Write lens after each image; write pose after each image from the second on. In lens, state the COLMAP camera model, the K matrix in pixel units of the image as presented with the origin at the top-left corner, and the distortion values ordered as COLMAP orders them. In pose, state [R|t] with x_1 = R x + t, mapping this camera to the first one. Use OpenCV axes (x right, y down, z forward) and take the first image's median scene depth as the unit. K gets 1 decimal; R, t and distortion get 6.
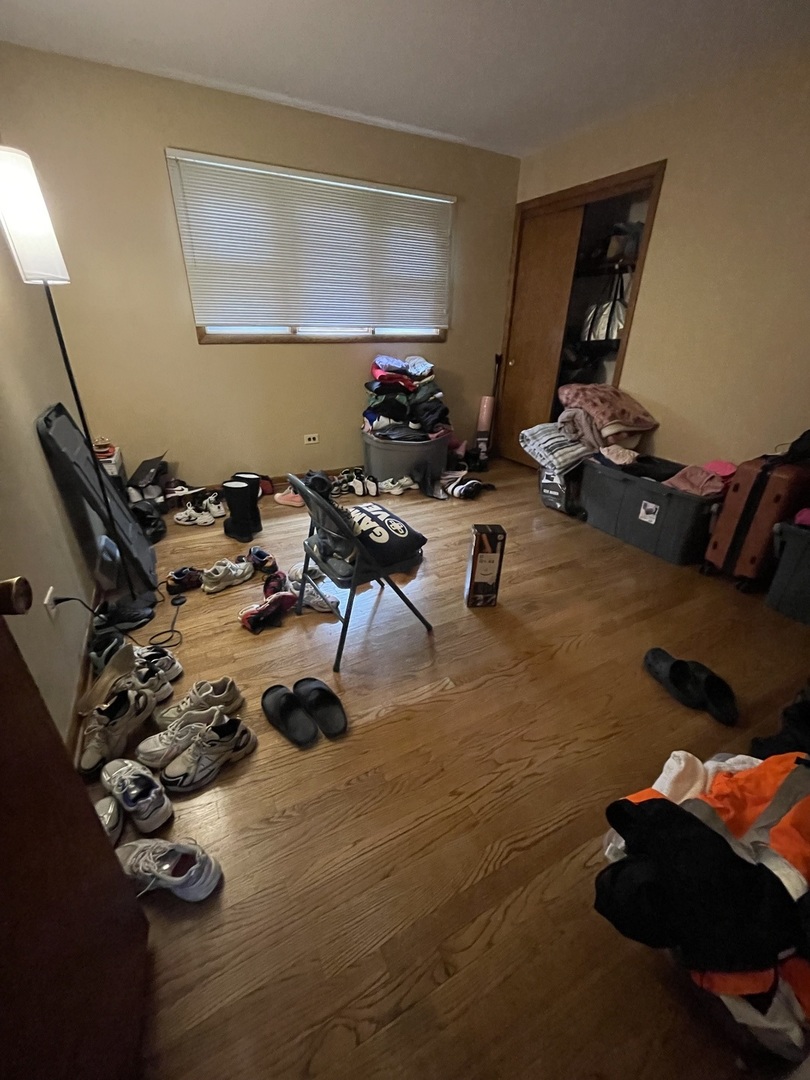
lens RADIAL K [[432.7, 0, 402.5], [0, 432.7, 540.4], [0, 0, 1]] dist [-0.003174, 0.001031]
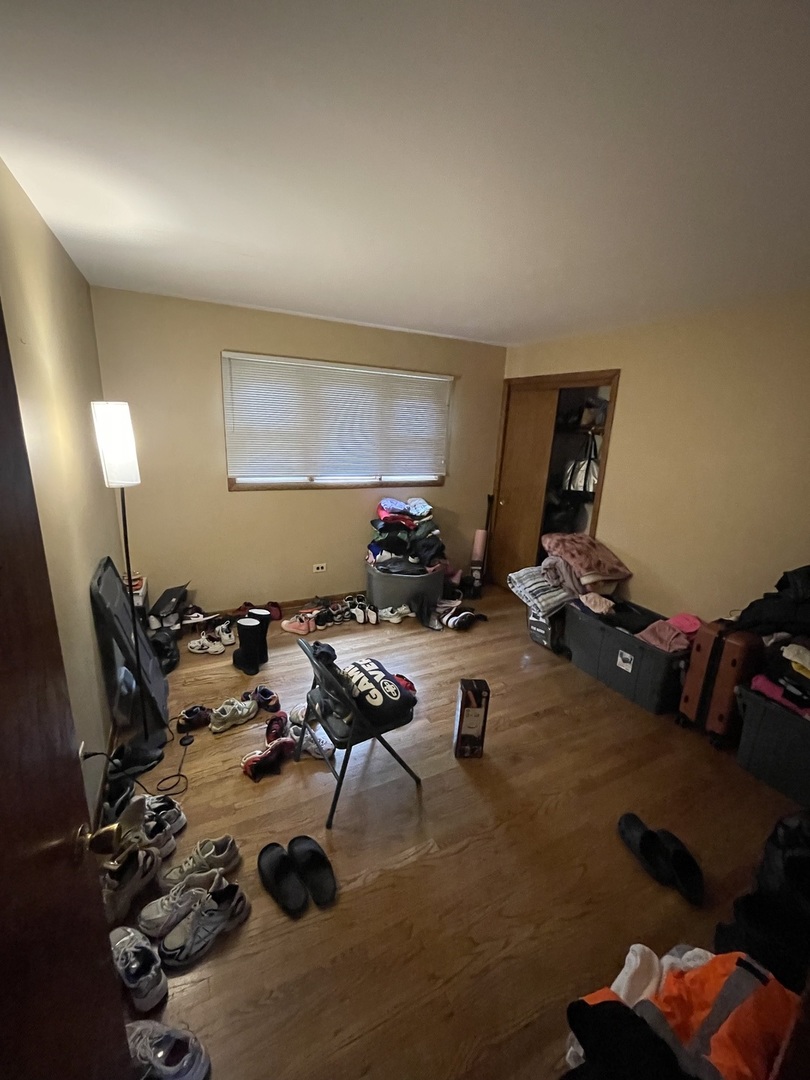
lens RADIAL K [[432.7, 0, 402.6], [0, 432.7, 541.3], [0, 0, 1]] dist [-0.003174, 0.001031]
pose [[0.999403, 0.033792, -0.007262, 0.010557], [-0.034562, 0.978853, -0.201625, -0.149047], [0.000295, 0.201756, 0.979436, -0.154057]]
